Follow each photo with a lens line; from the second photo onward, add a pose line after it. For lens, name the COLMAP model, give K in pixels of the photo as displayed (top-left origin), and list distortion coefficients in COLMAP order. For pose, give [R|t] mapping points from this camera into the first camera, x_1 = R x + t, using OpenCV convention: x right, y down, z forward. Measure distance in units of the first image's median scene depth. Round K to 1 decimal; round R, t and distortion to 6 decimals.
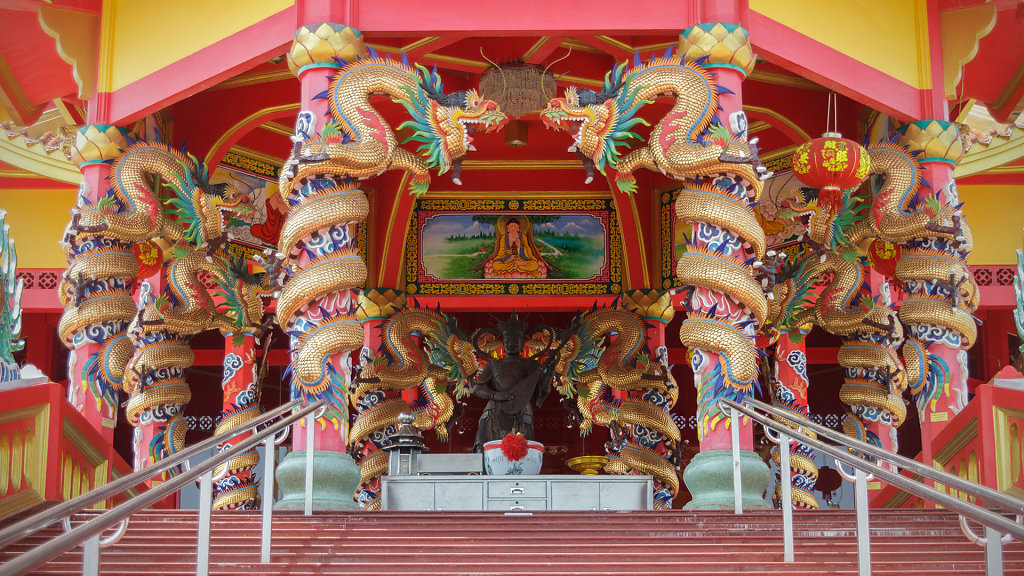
lens RADIAL K [[1961.2, 0, 512.0], [0, 1961.2, 288.0], [0, 0, 1]] dist [0.017619, 0.011957]
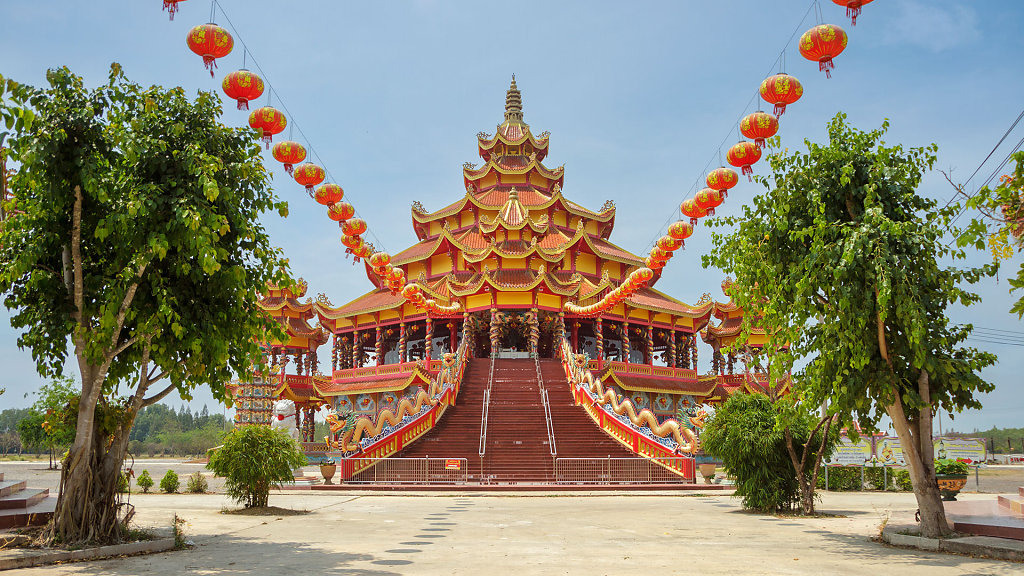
lens RADIAL K [[844.0, 0, 510.9], [0, 844.0, 333.5], [0, 0, 1]] dist [0.003173, 0.000090]
pose [[0.999997, -0.001482, -0.001965, -0.003835], [0.001740, 0.990402, 0.138205, -0.592170], [0.001741, -0.138208, 0.990402, -3.197311]]
